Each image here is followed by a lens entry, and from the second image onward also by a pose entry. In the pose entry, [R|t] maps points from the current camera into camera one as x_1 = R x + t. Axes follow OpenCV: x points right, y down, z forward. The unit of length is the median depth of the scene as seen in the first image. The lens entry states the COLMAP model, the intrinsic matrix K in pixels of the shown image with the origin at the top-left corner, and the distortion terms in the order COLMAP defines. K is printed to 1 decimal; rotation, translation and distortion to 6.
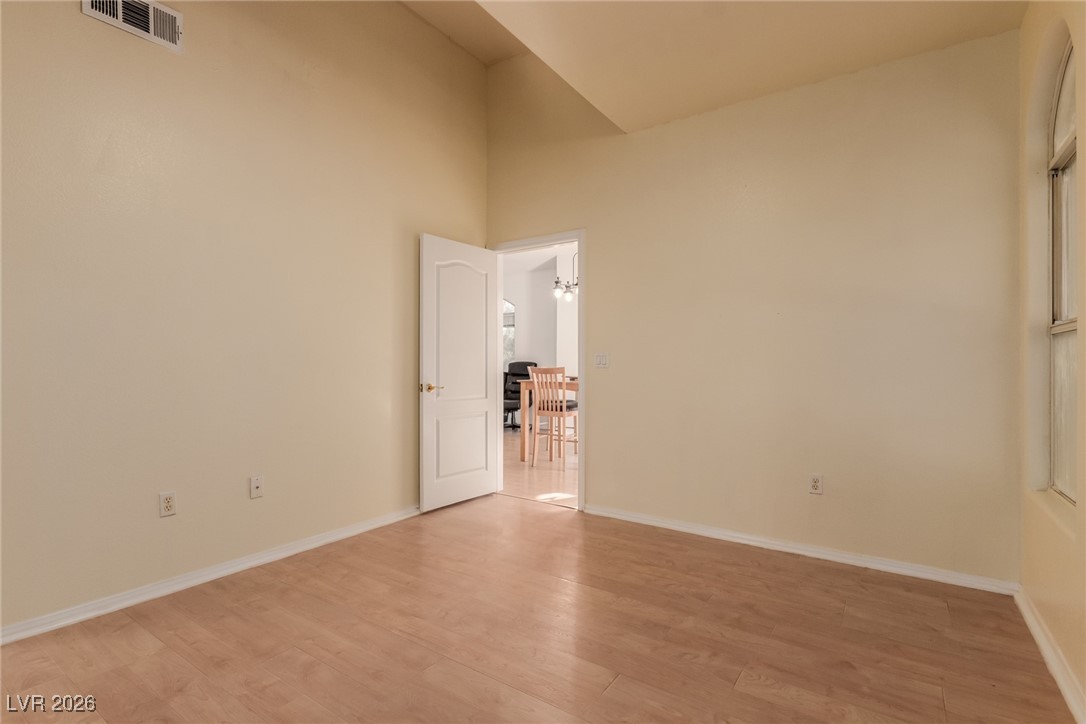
lens RADIAL K [[511.1, 0, 528.8], [0, 511.1, 367.8], [0, 0, 1]] dist [-0.000697, -0.001509]
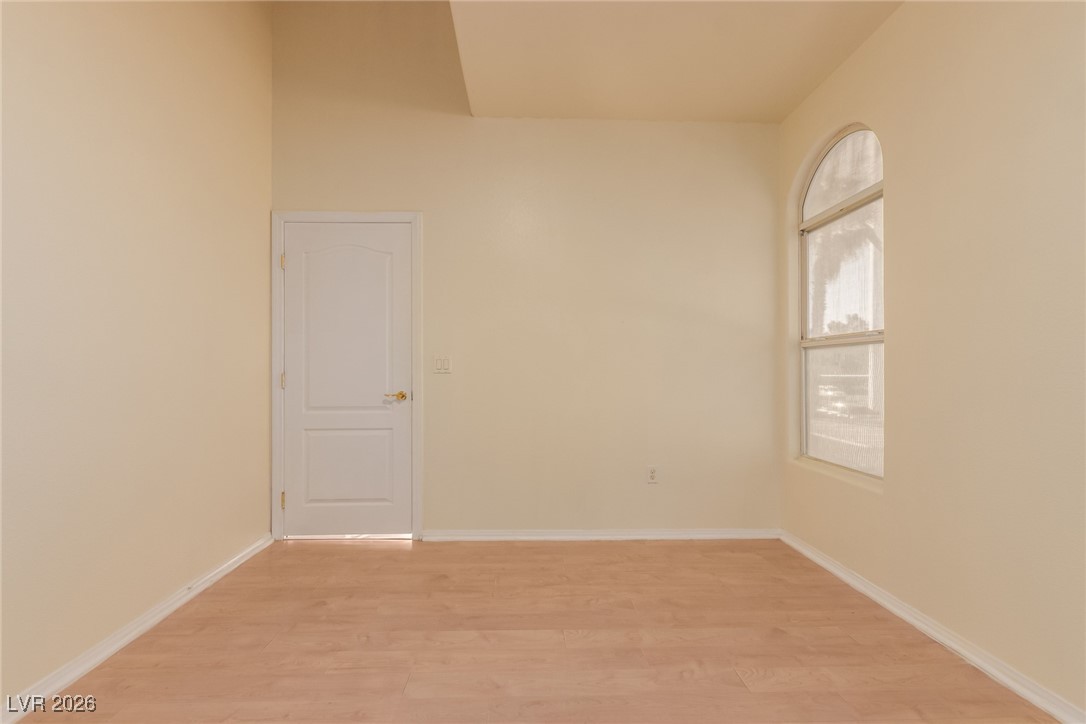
lens RADIAL K [[493.9, 0, 541.6], [0, 493.9, 370.2], [0, 0, 1]] dist [0.001566, -0.000355]
pose [[0.802936, -0.003991, 0.596051, -0.360856], [0.007866, 0.999961, -0.003901, -0.002670], [-0.596013, 0.007821, 0.802937, 0.328789]]
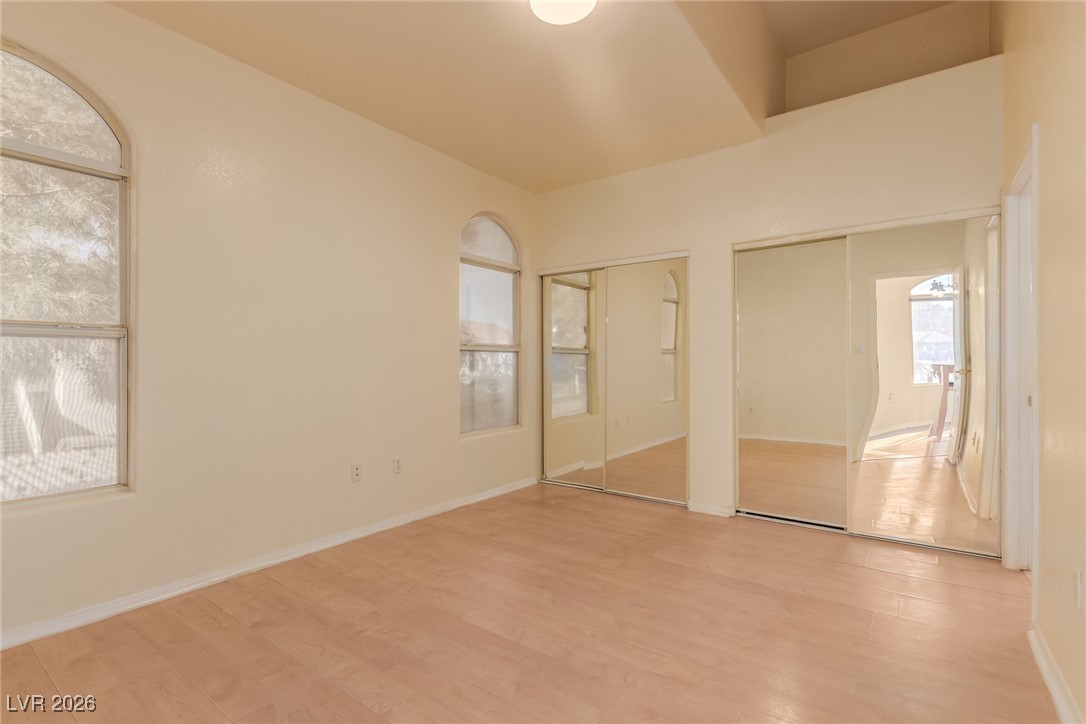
lens RADIAL K [[514.0, 0, 549.4], [0, 514.0, 365.5], [0, 0, 1]] dist [0.000108, -0.001717]
pose [[-0.999650, -0.015286, 0.021575, -0.052995], [-0.015082, 0.999840, 0.009597, -0.030423], [-0.021718, 0.009268, -0.999721, 1.686554]]
